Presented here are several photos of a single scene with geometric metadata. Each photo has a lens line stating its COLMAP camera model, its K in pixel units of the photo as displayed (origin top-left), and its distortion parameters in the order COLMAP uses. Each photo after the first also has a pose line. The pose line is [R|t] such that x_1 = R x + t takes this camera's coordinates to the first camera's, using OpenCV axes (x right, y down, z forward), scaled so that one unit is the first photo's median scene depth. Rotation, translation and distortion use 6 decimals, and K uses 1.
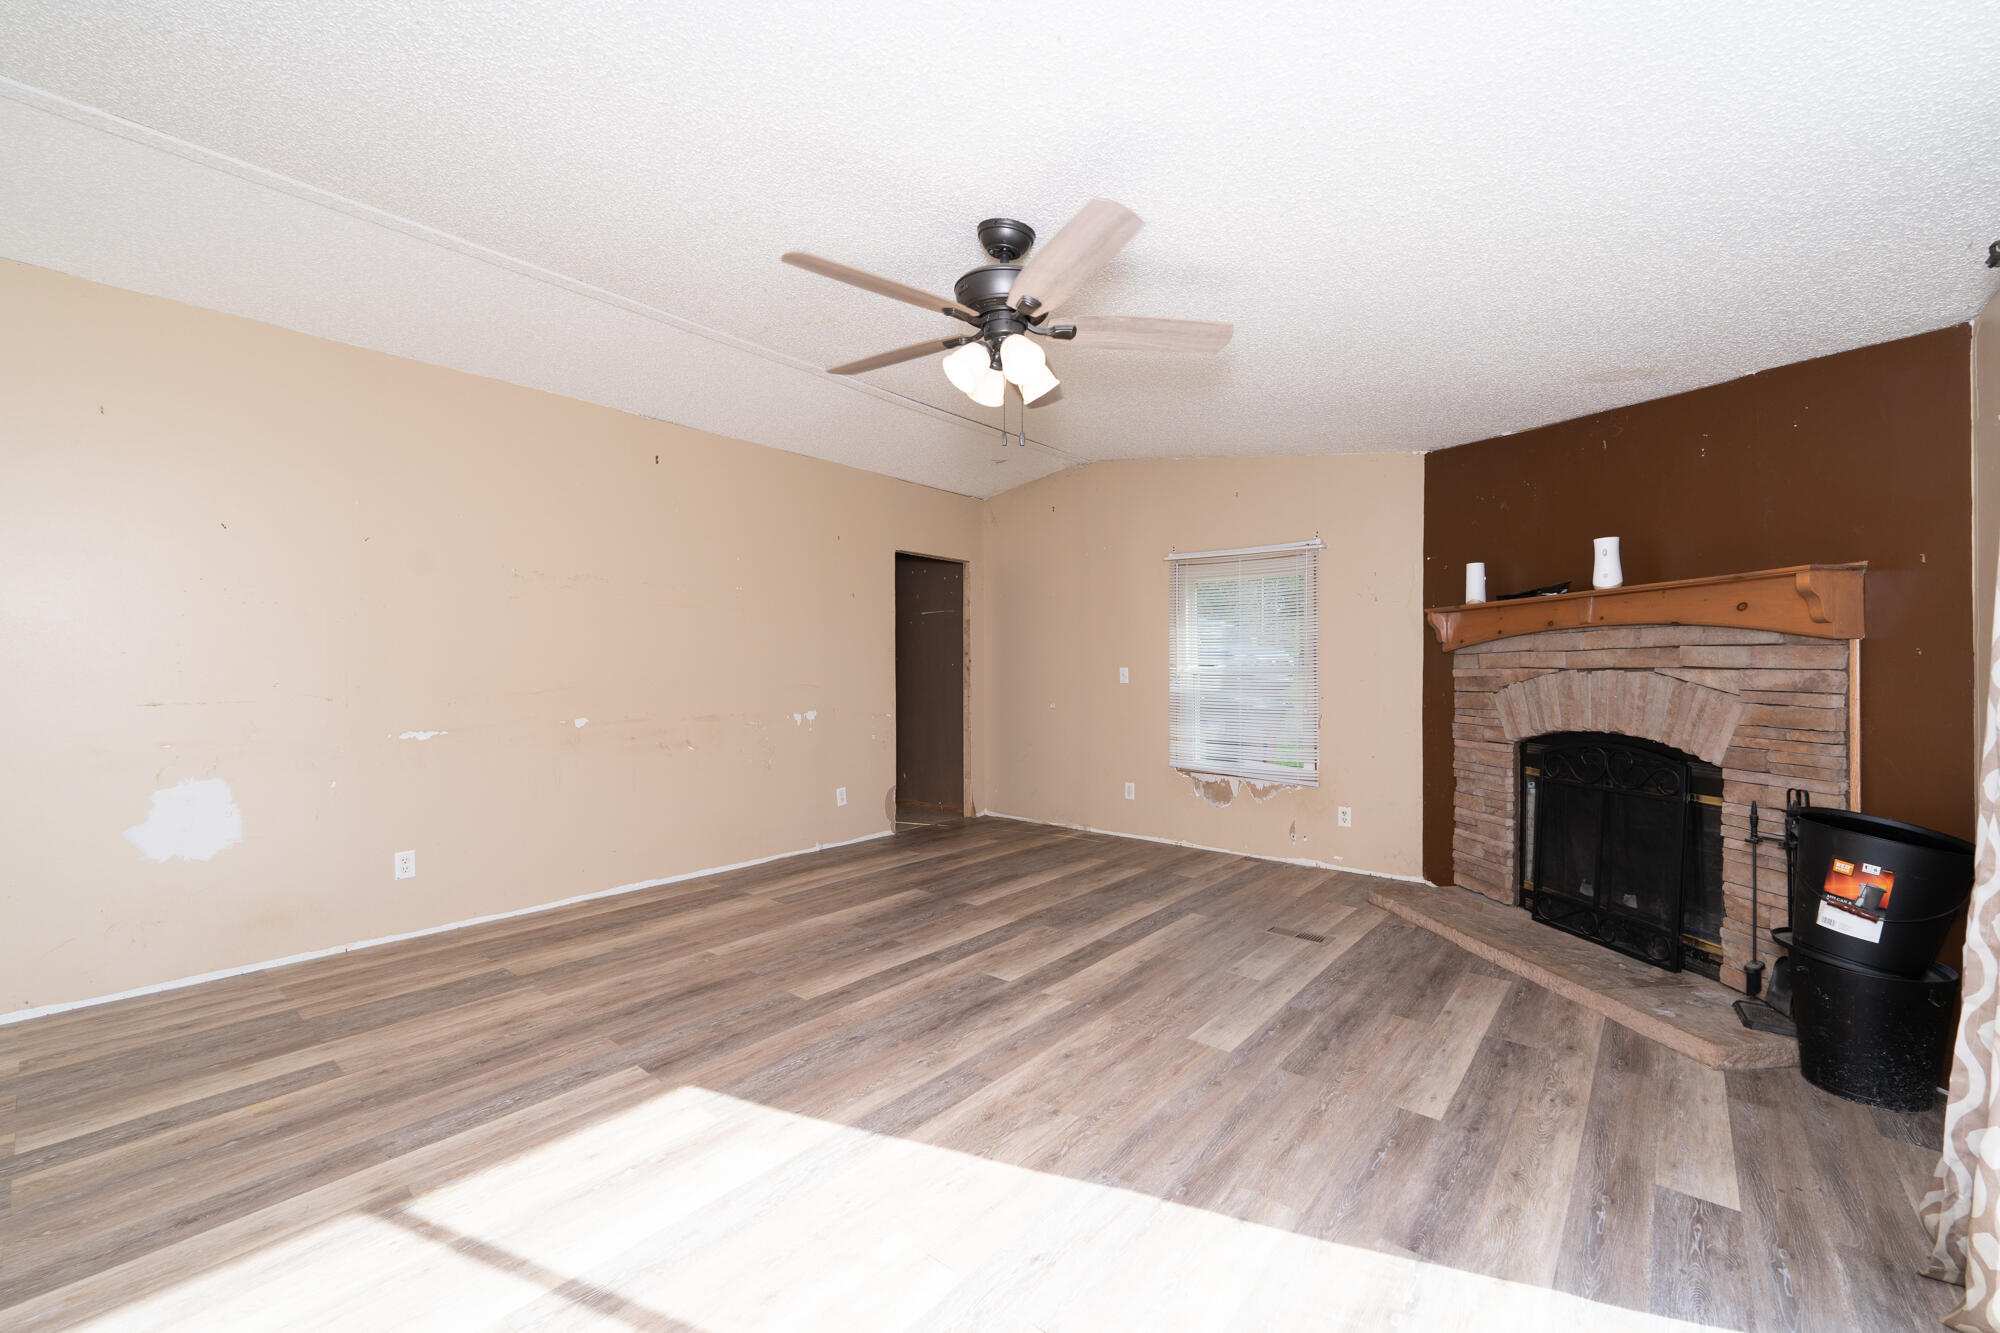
lens RADIAL K [[803.4, 0, 1000.0], [0, 803.4, 666.5], [0, 0, 1]] dist [0.001397, -0.000306]
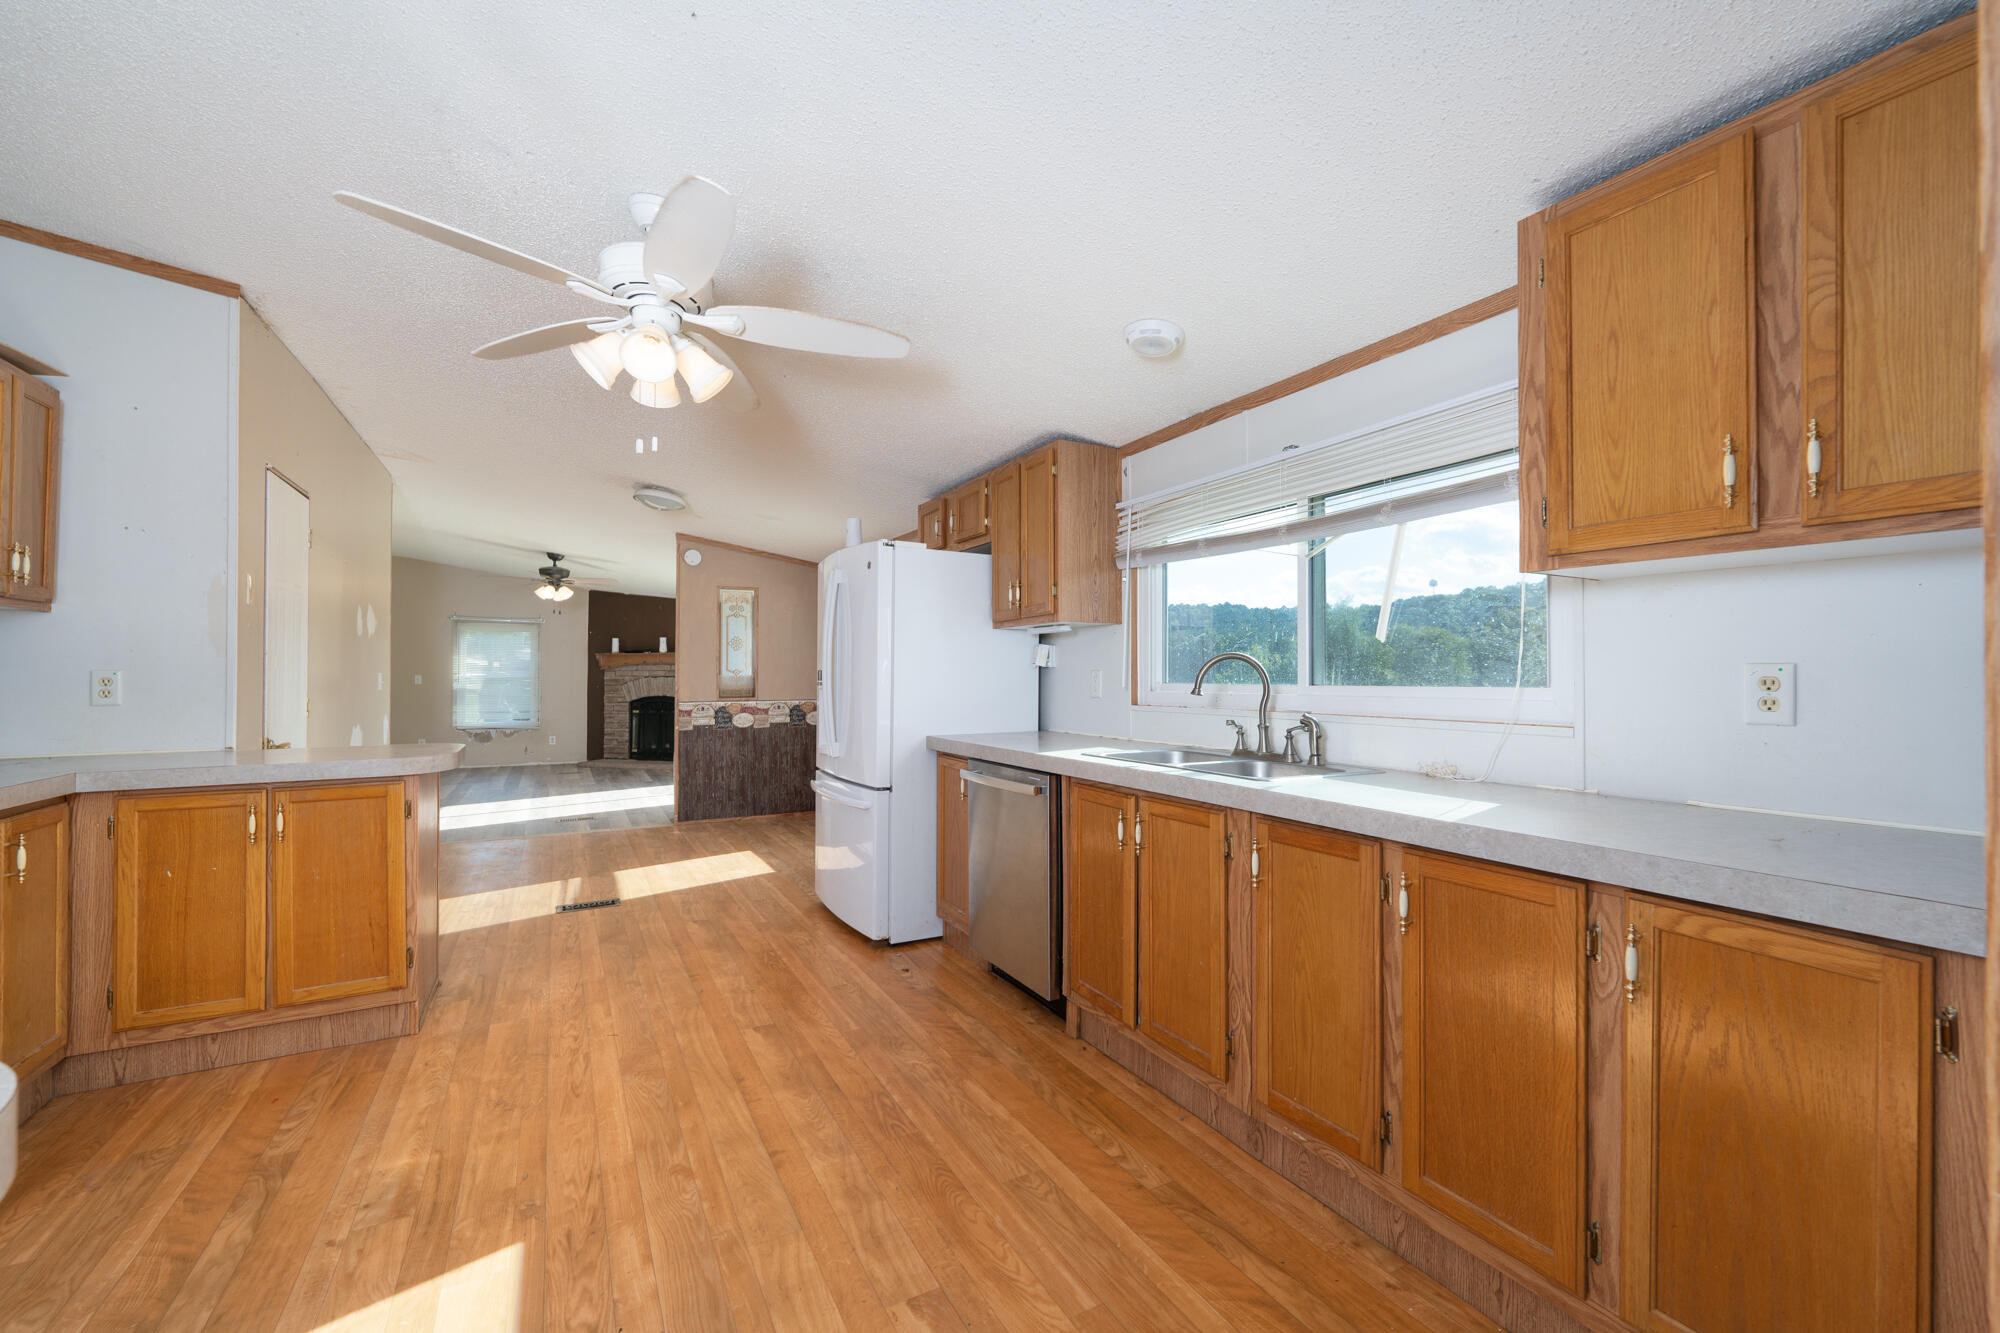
lens RADIAL K [[803.4, 0, 1000.0], [0, 803.4, 666.5], [0, 0, 1]] dist [0.001397, -0.000306]
pose [[0.361594, 0.011823, 0.932261, -0.587579], [-0.005651, 0.999929, -0.010489, -0.003800], [-0.932319, -0.001476, 0.361635, -0.481509]]
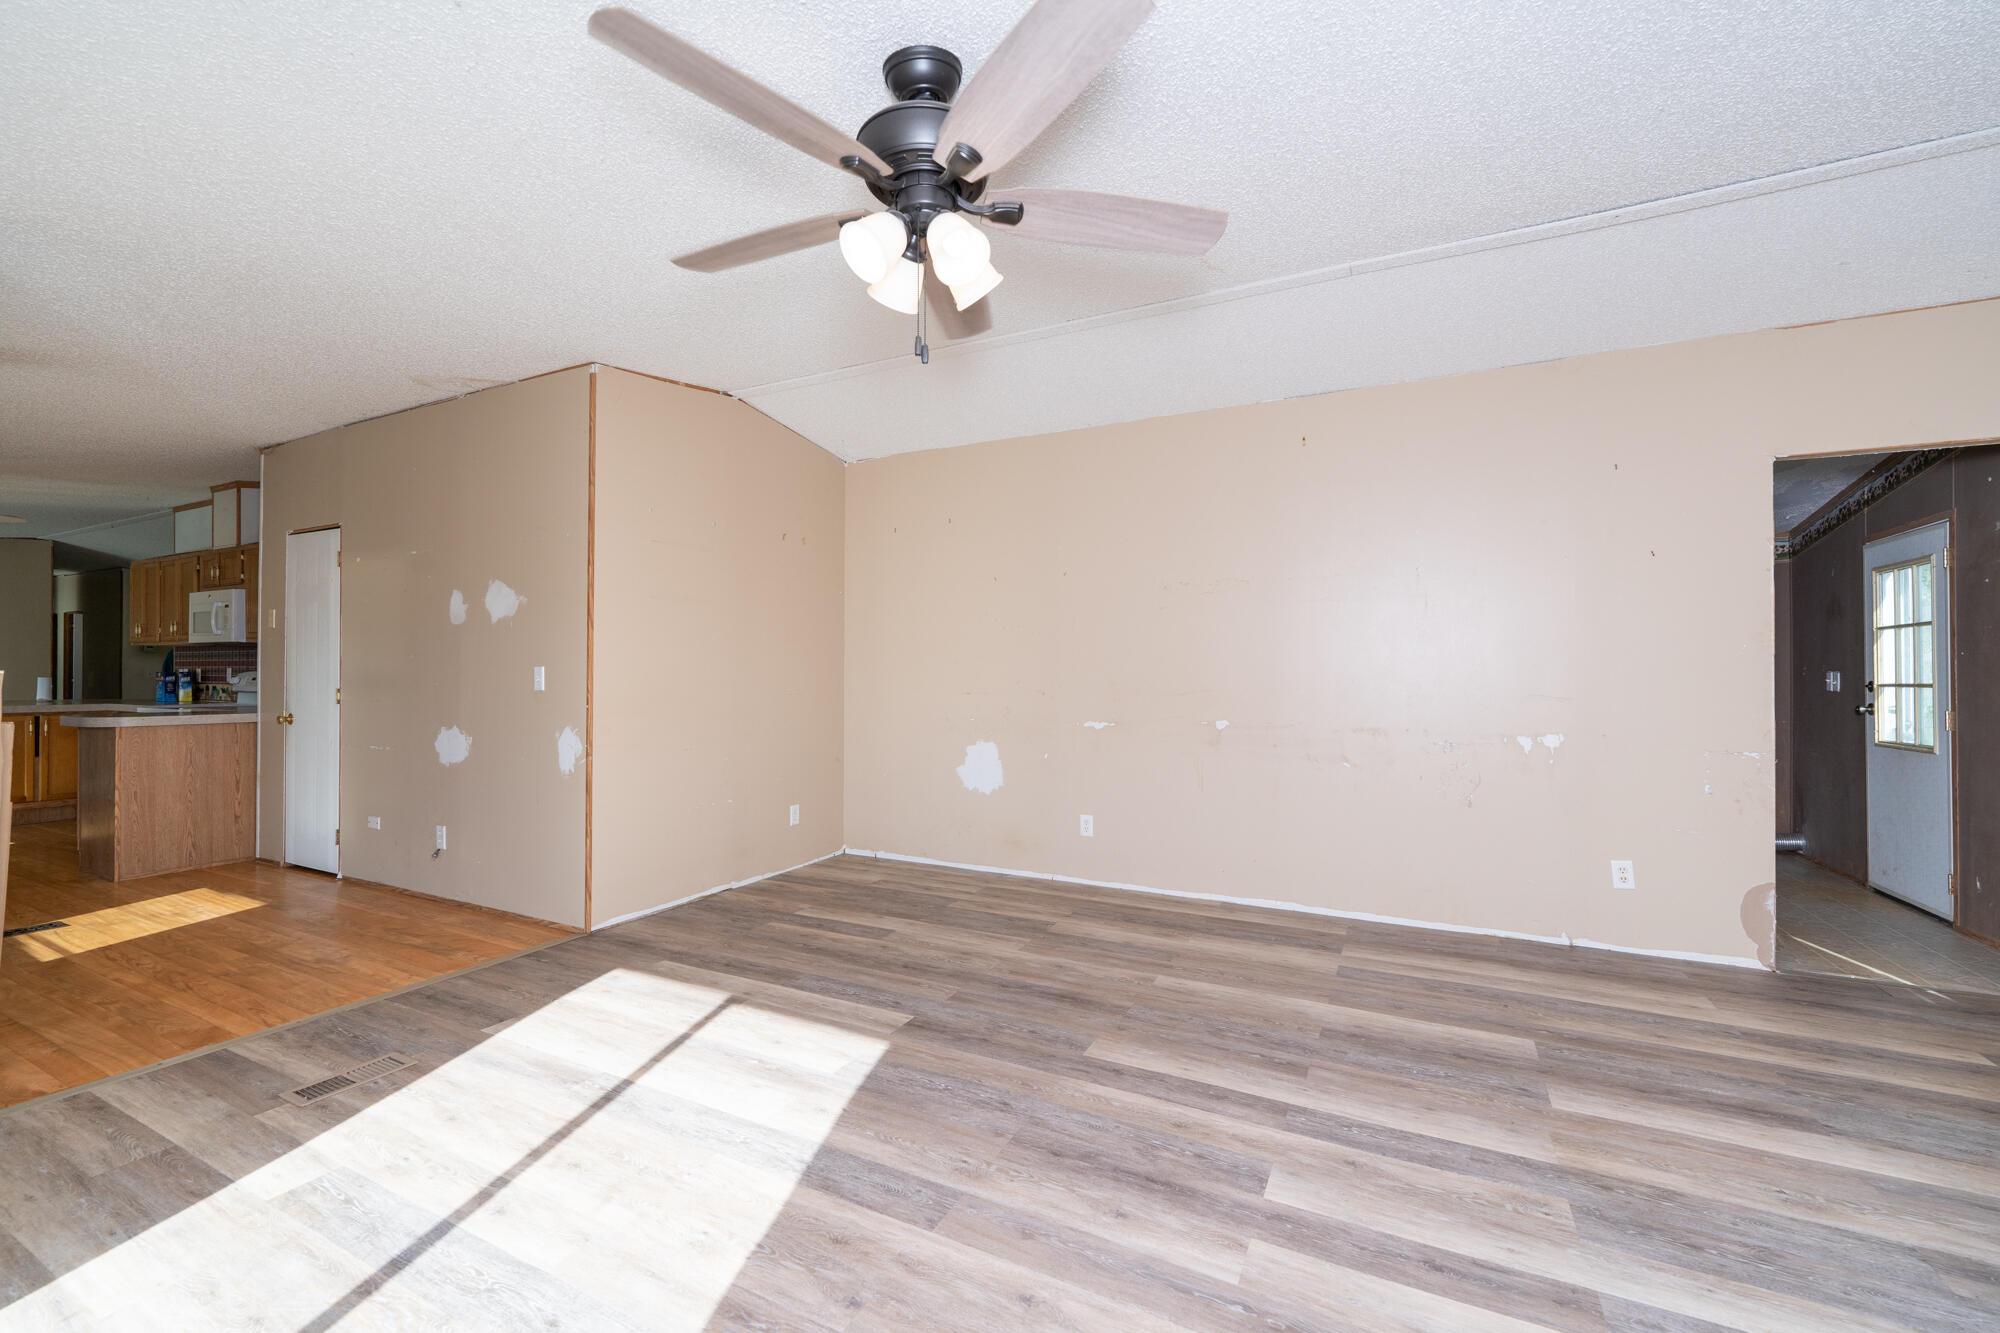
lens RADIAL K [[803.4, 0, 1000.0], [0, 803.4, 666.5], [0, 0, 1]] dist [0.001397, -0.000306]
pose [[0.228601, -0.006368, -0.973499, 0.572485], [0.001843, 0.999980, -0.006109, 0.002929], [0.973519, -0.000397, 0.228608, 0.704261]]
